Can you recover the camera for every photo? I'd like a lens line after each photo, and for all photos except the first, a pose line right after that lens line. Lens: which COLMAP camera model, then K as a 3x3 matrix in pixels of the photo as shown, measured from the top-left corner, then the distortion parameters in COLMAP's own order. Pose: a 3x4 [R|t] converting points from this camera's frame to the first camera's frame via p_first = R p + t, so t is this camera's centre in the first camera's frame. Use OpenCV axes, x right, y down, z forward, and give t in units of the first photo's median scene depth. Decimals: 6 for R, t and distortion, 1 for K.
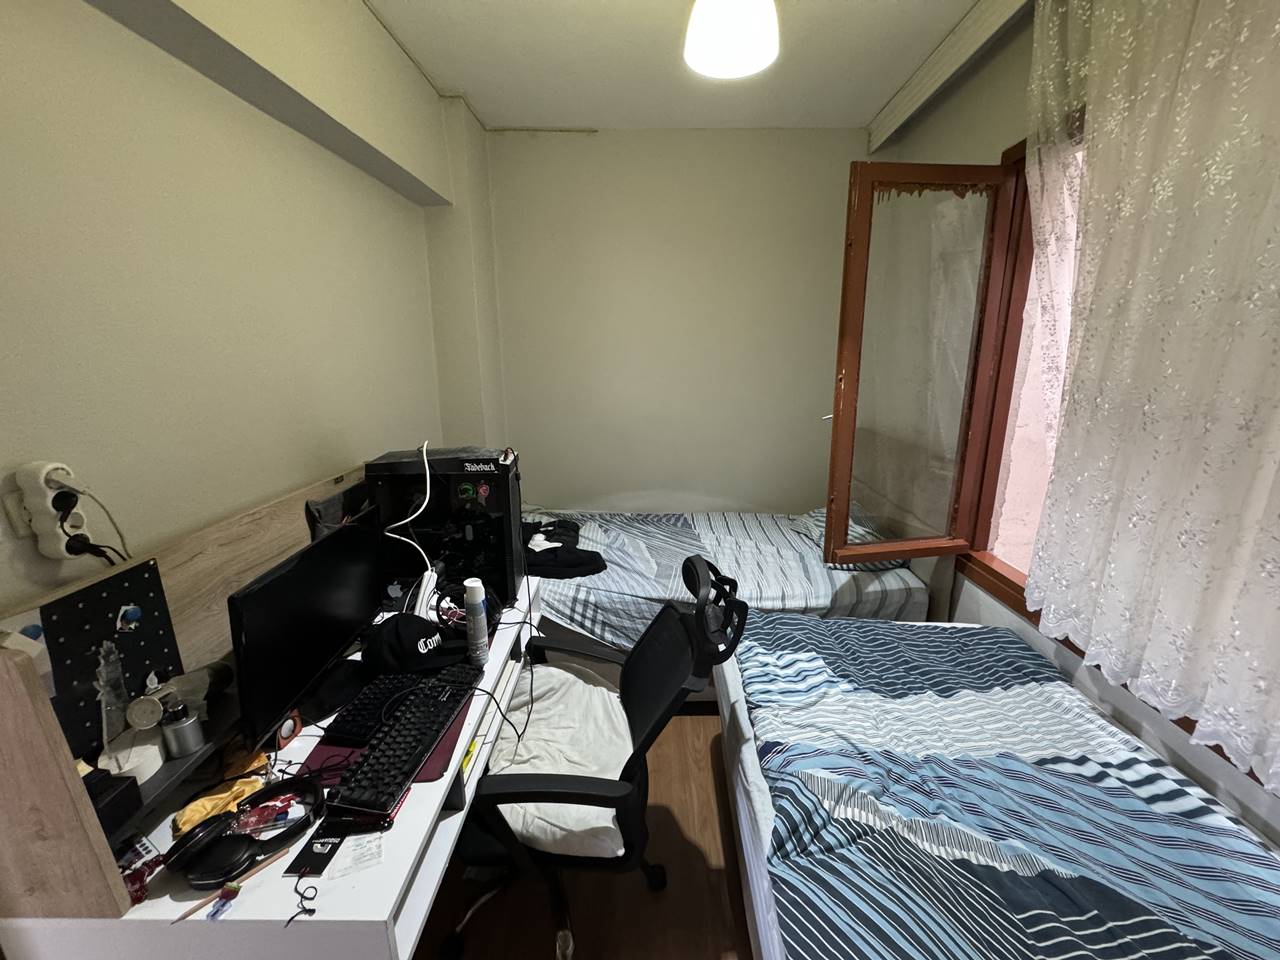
lens RADIAL K [[508.4, 0, 634.5], [0, 508.4, 481.0], [0, 0, 1]] dist [-0.002266, 0.000265]
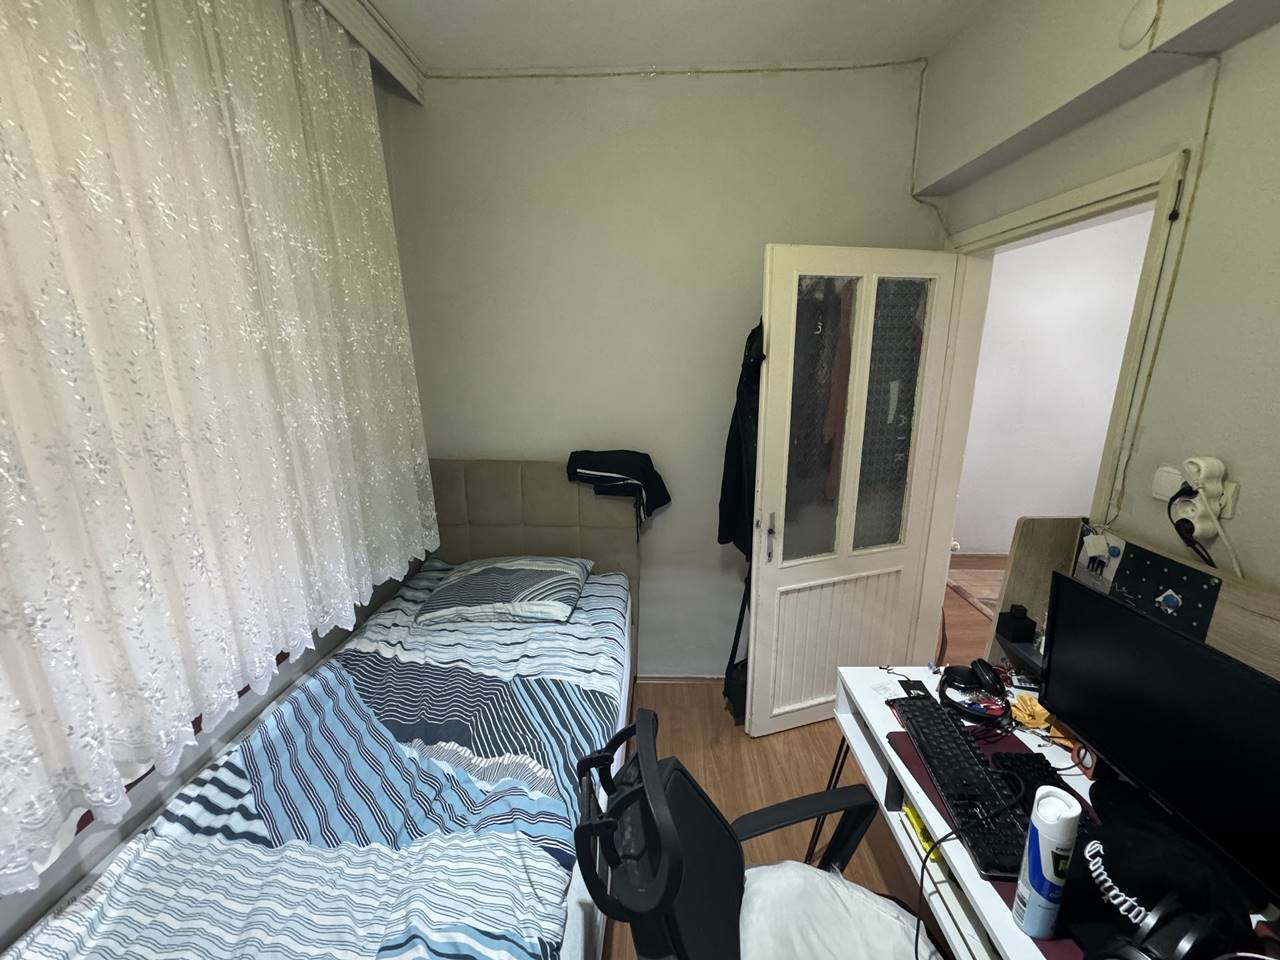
lens RADIAL K [[508.4, 0, 645.2], [0, 508.4, 471.6], [0, 0, 1]] dist [-0.002266, 0.000265]
pose [[-0.999957, 0.009254, 0.000820, 0.132510], [0.008600, 0.888634, 0.458537, -0.396546], [0.003515, 0.458525, -0.888675, 1.425442]]
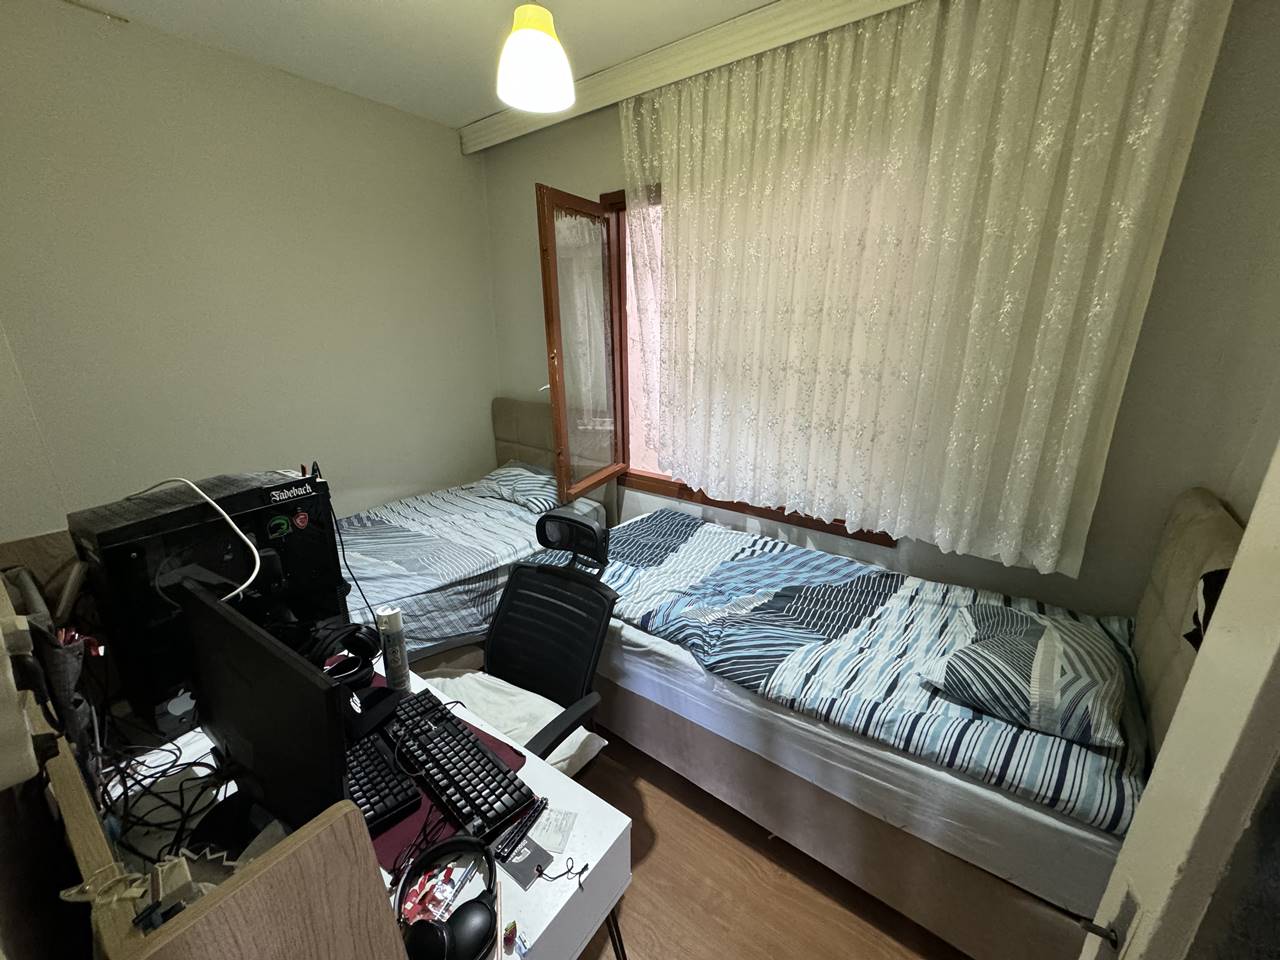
lens RADIAL K [[508.4, 0, 640.0], [0, 508.4, 483.1], [0, 0, 1]] dist [-0.002266, 0.000265]
pose [[0.581057, -0.243581, 0.776557, -0.753052], [0.200489, 0.967598, 0.153488, -0.067996], [-0.788782, 0.066506, 0.611065, 0.106360]]
